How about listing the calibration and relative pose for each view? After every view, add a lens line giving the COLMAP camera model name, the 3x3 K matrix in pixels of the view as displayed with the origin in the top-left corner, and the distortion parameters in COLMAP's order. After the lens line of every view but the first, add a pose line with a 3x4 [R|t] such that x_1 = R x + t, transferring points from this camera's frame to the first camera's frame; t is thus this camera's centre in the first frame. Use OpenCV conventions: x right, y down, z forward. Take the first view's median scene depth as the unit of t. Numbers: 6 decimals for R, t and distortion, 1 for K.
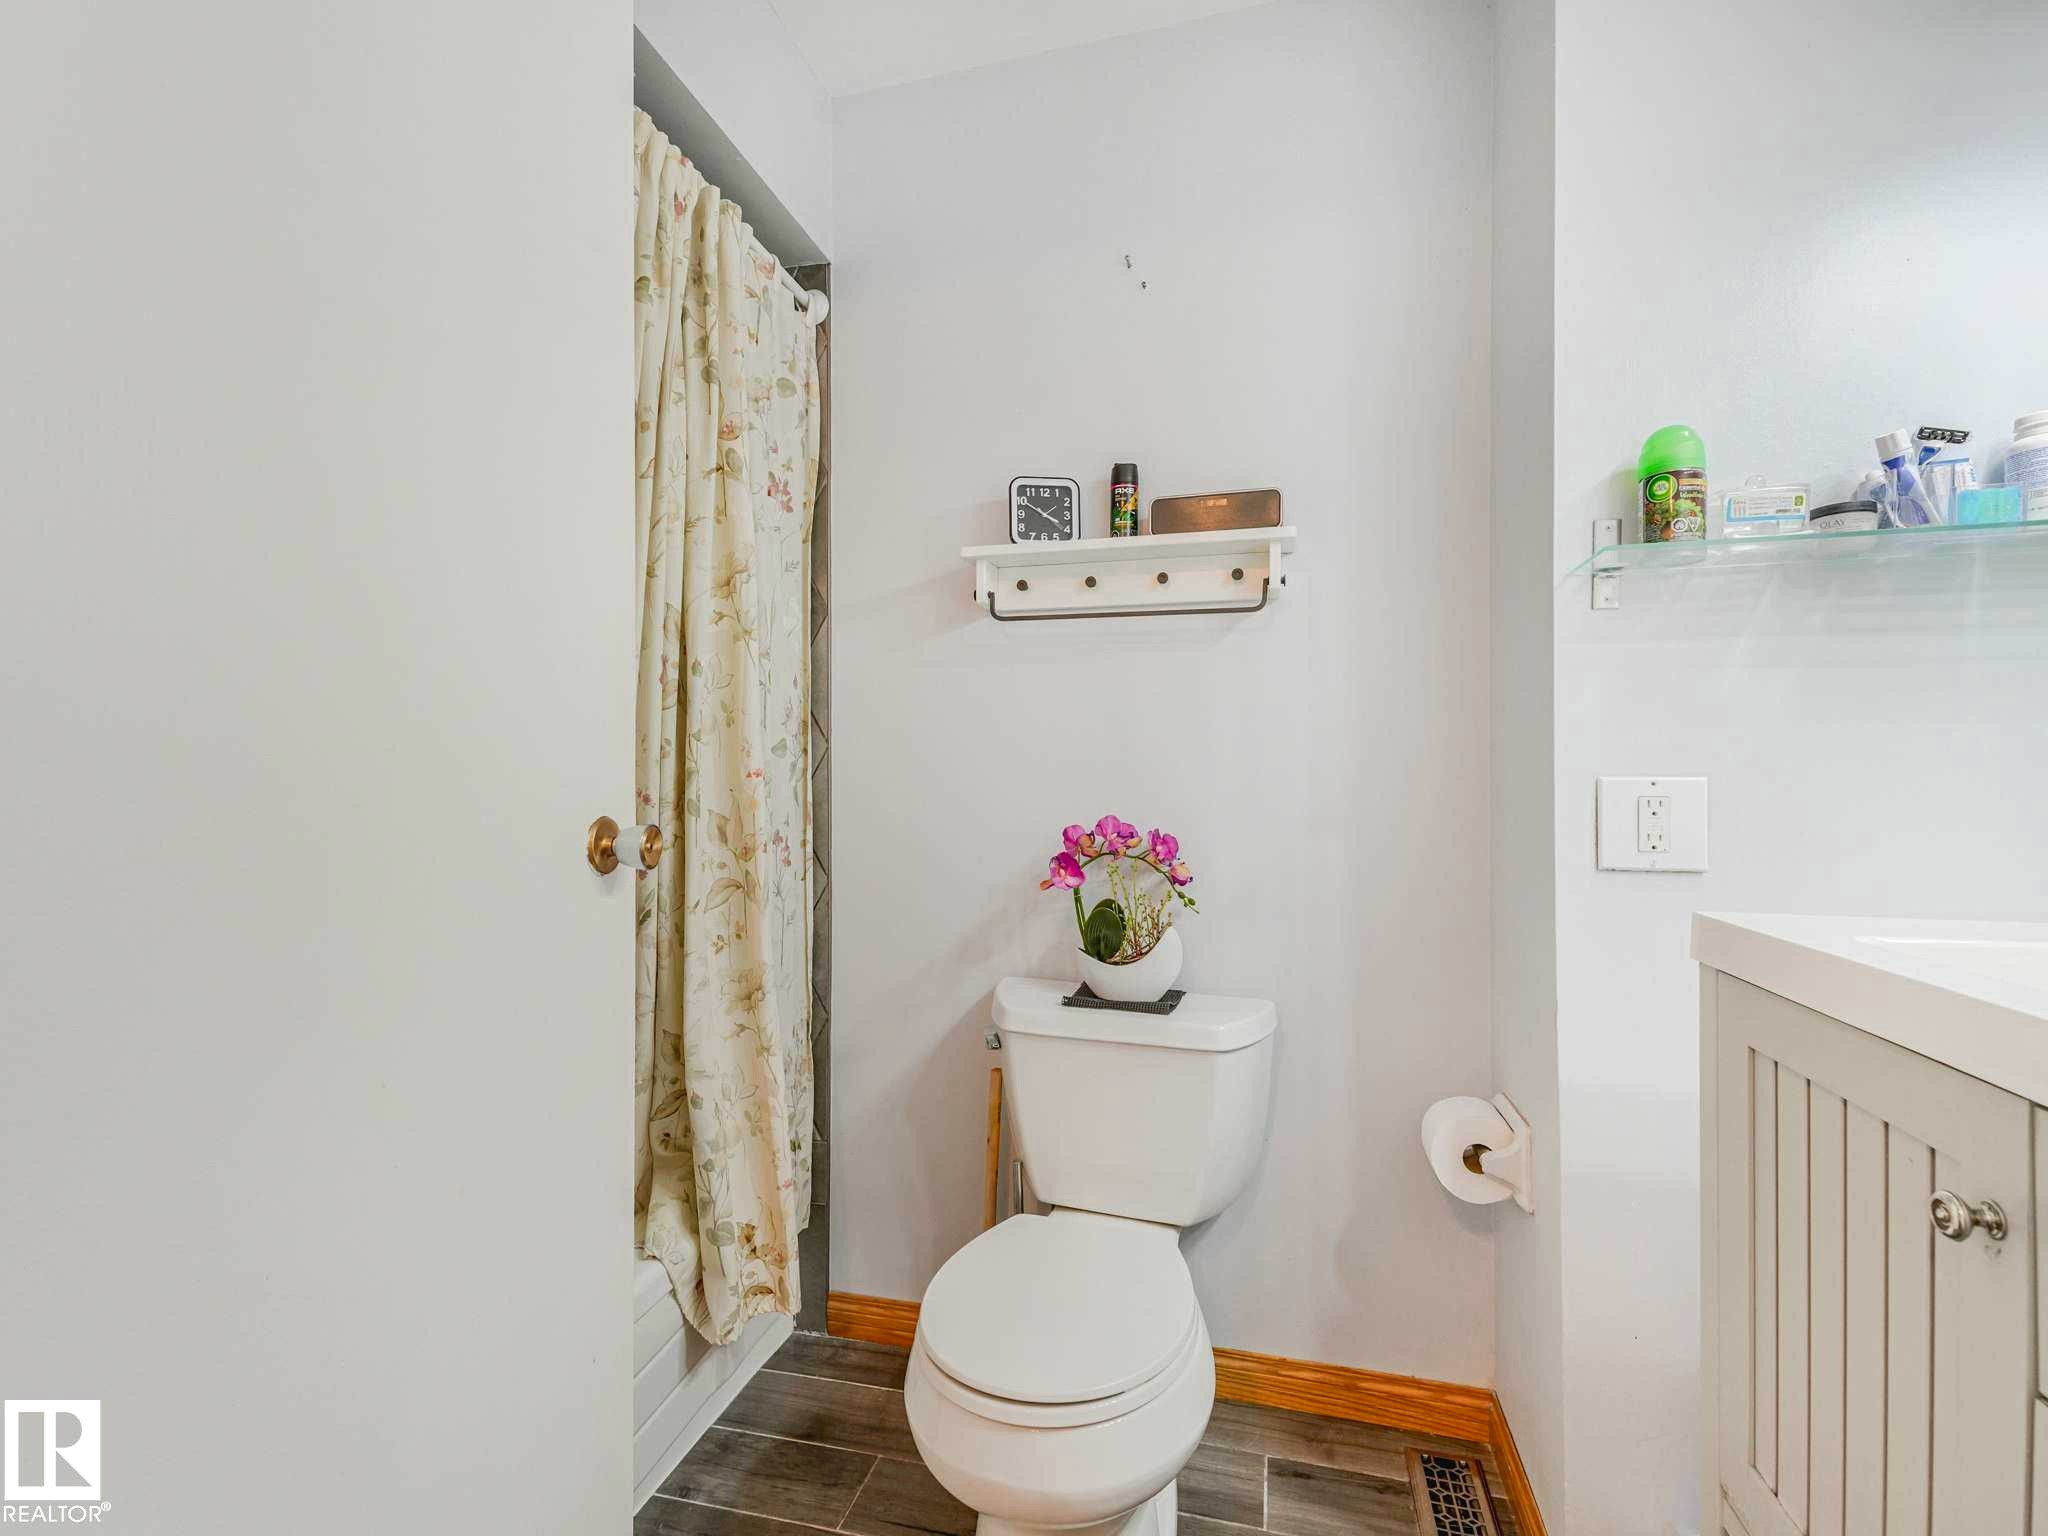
lens RADIAL K [[928.7, 0, 1024.9], [0, 928.7, 774.7], [0, 0, 1]] dist [-0.004809, -0.002586]
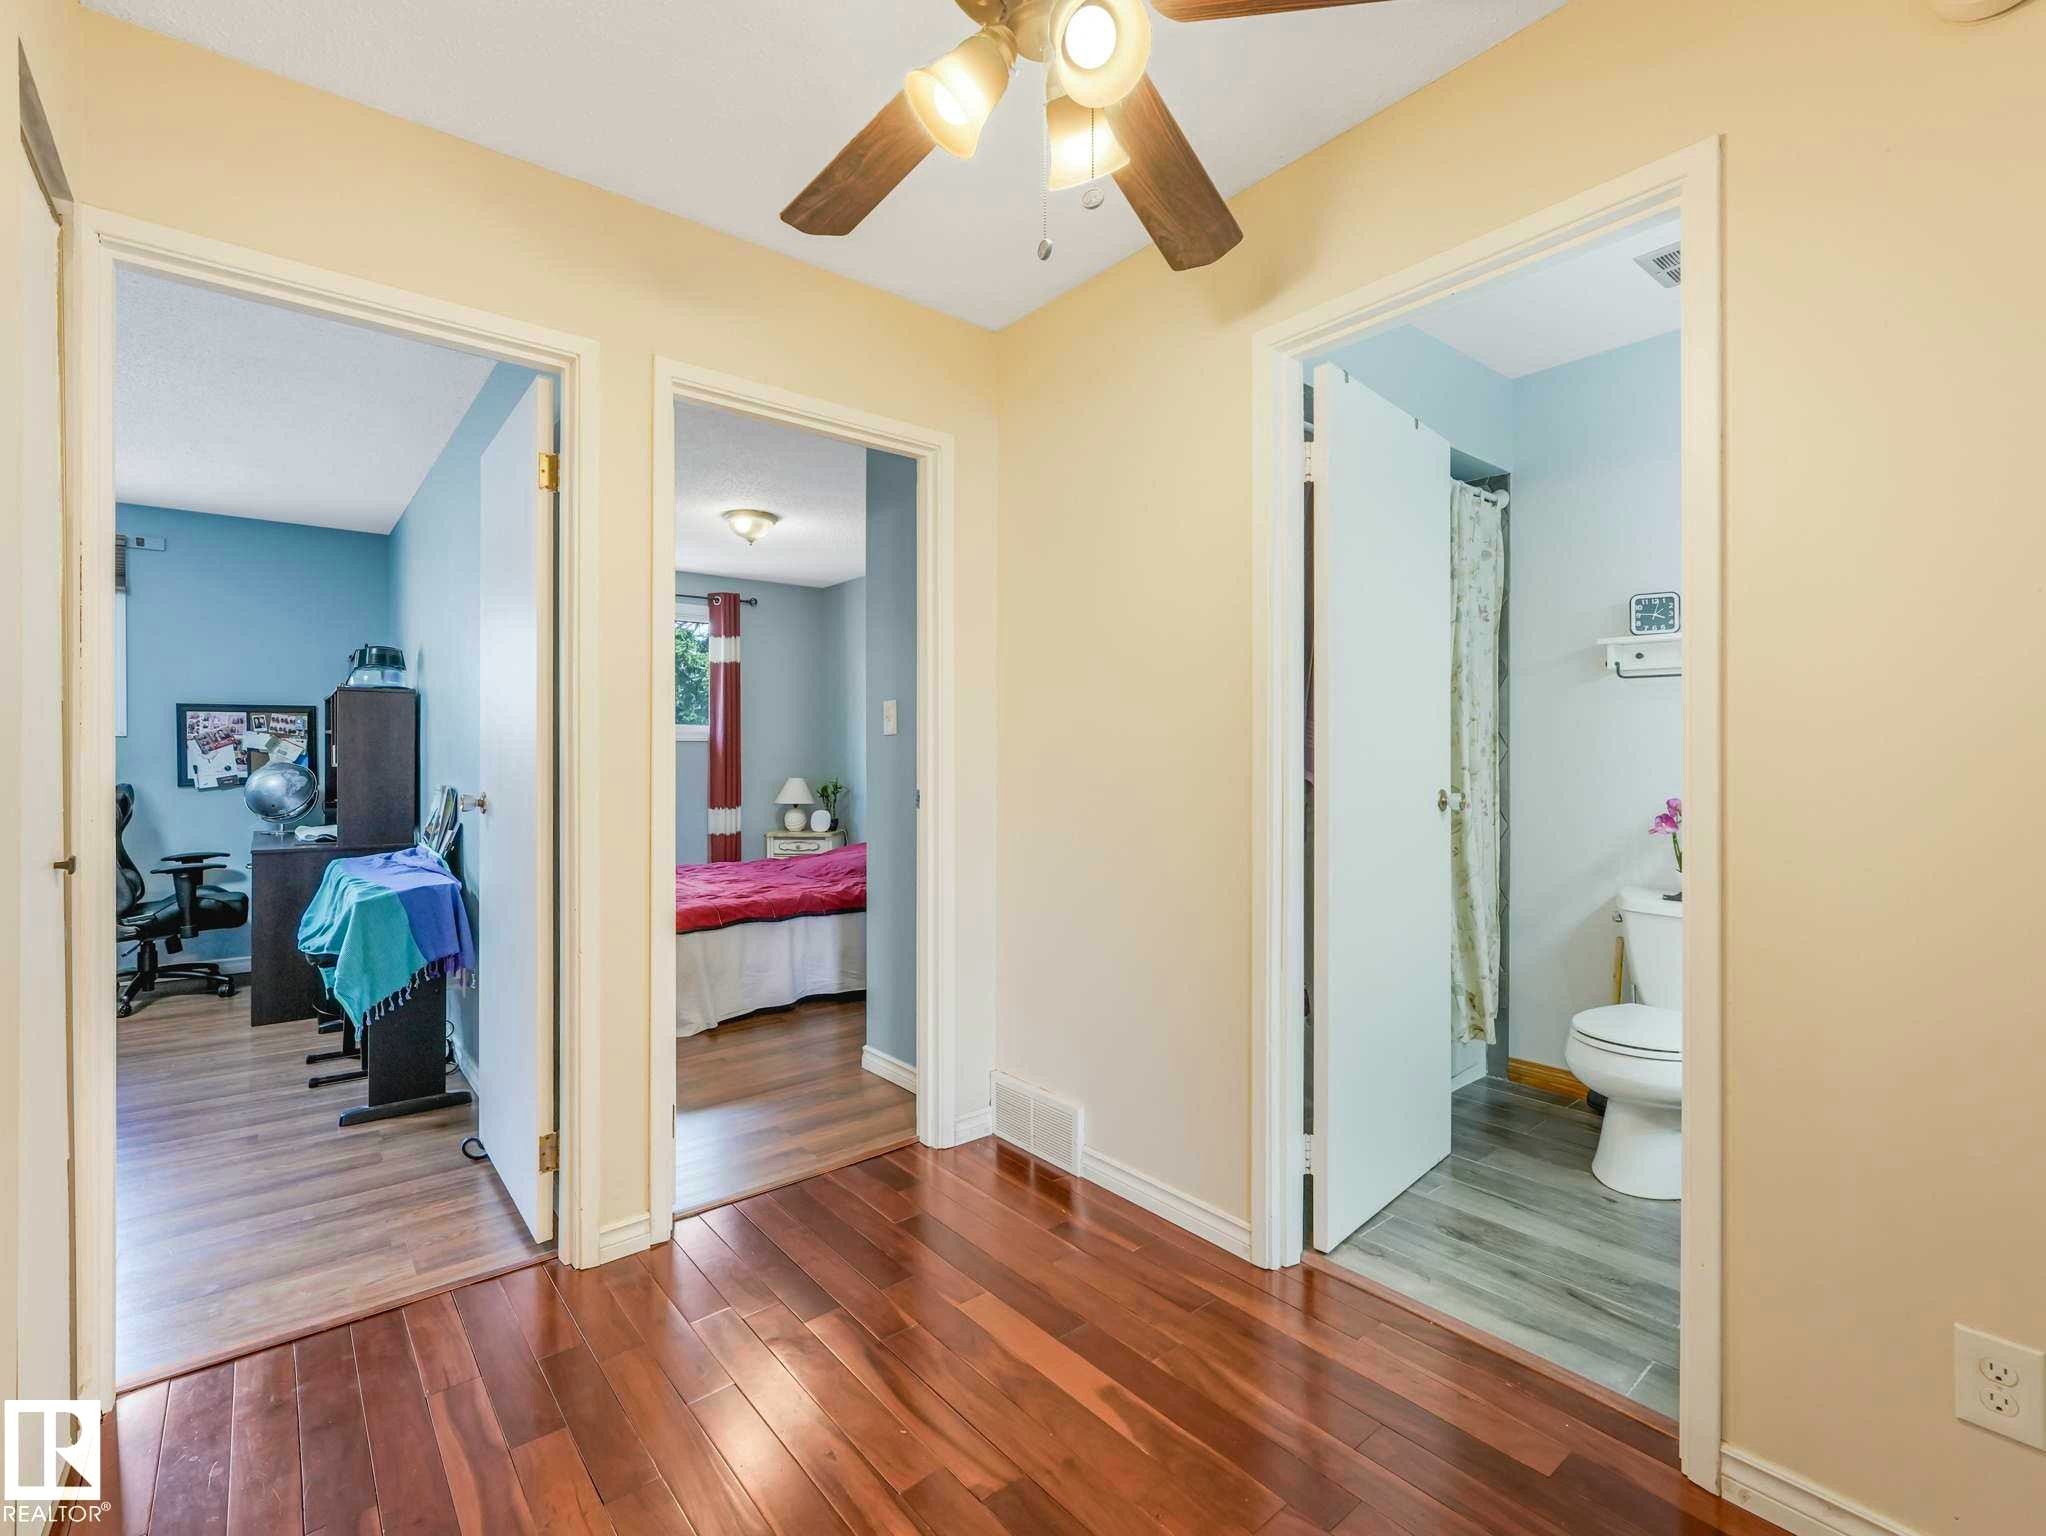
lens RADIAL K [[927.8, 0, 1030.4], [0, 927.8, 764.1], [0, 0, 1]] dist [-0.004809, -0.002586]
pose [[0.813504, 0.004477, -0.581542, 0.075355], [0.009683, 0.999727, 0.021242, -0.052309], [0.581478, -0.022912, 0.813239, -1.012616]]
